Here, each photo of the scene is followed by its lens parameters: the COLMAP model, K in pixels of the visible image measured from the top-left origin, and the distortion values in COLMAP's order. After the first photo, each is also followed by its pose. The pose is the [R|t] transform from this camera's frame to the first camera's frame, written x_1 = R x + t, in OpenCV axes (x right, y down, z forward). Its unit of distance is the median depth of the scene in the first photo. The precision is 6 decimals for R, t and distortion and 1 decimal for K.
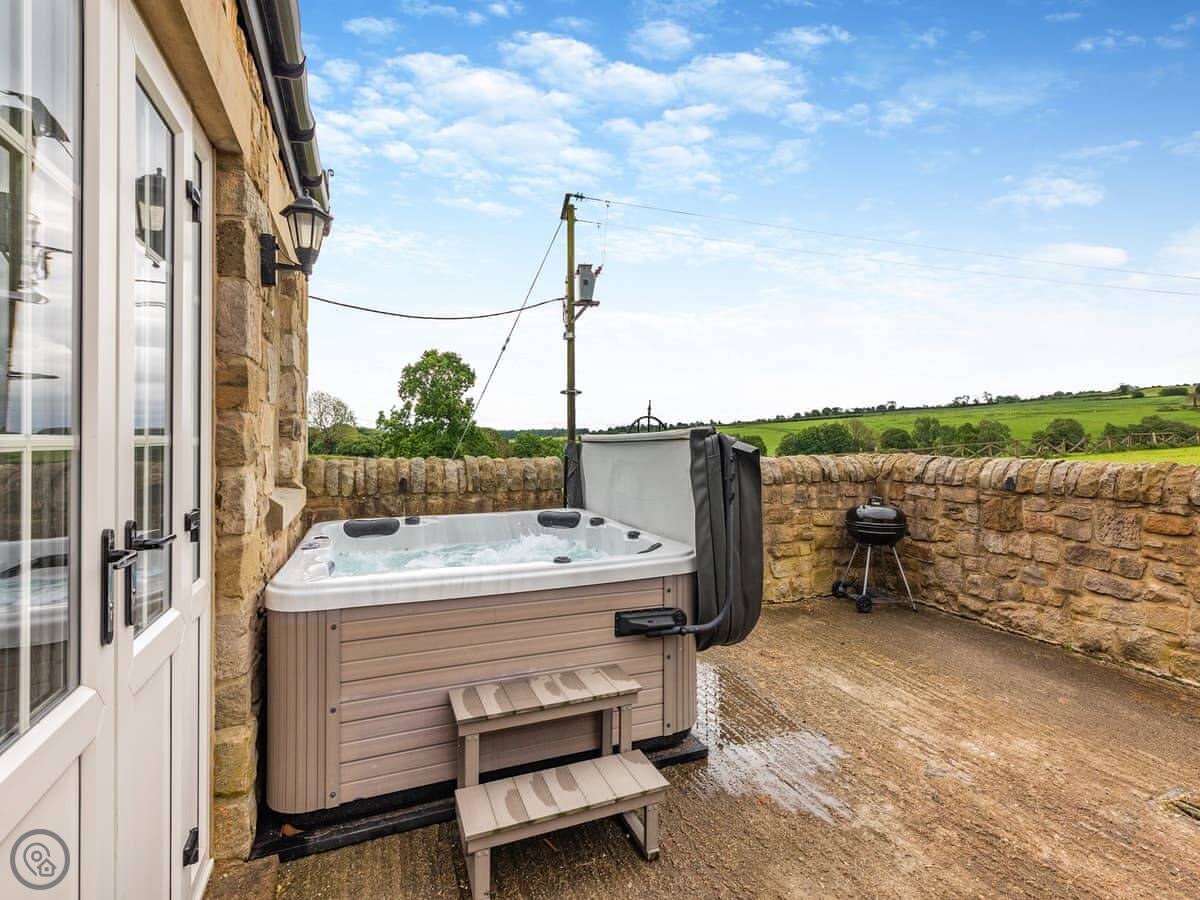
lens RADIAL K [[561.8, 0, 570.5], [0, 561.8, 441.2], [0, 0, 1]] dist [0.000582, -0.000044]
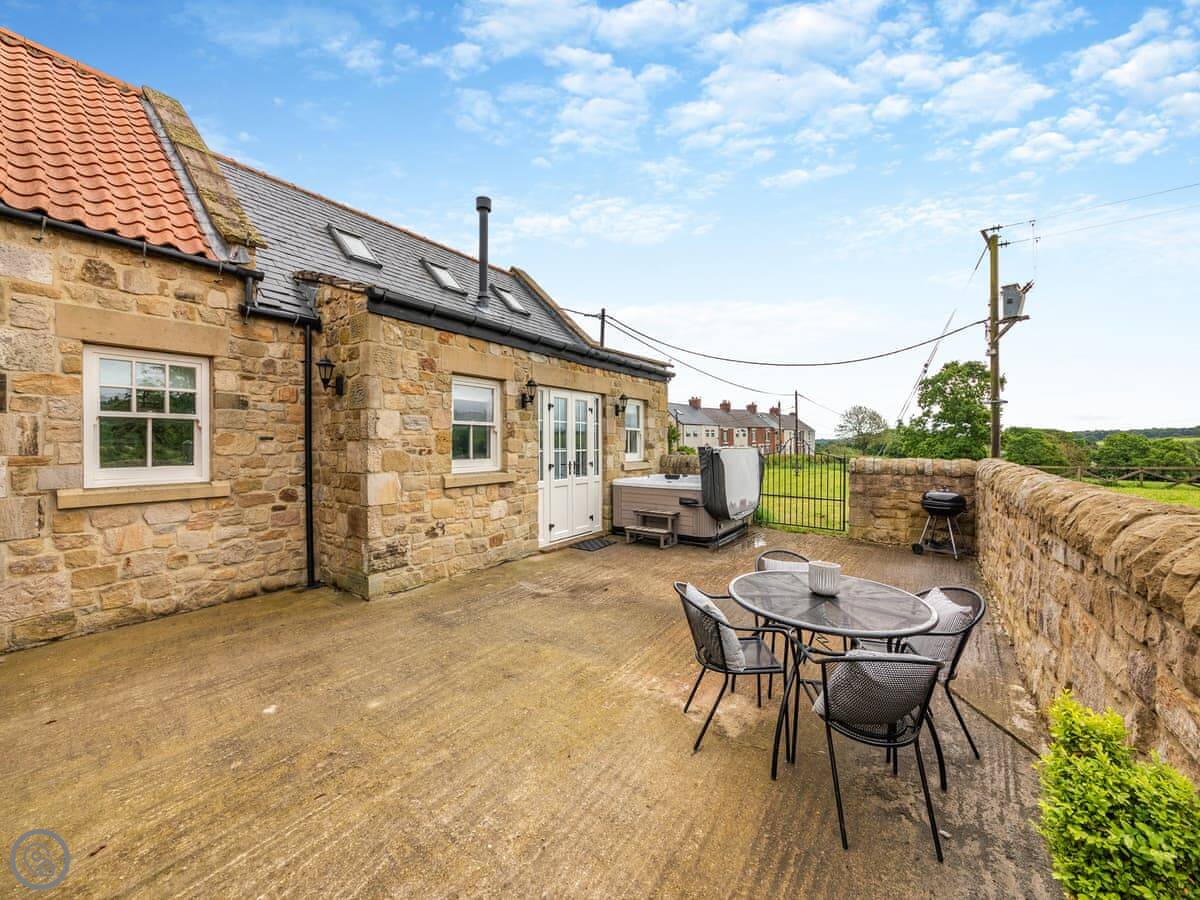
lens RADIAL K [[475.4, 0, 600.0], [0, 475.4, 450.0], [0, 0, 1]] dist [-0.000490, -0.000088]
pose [[0.527456, 0.008388, -0.849541, 0.392227], [0.003784, 0.999918, 0.012223, -0.006669], [0.849574, -0.009662, 0.527381, -0.170065]]
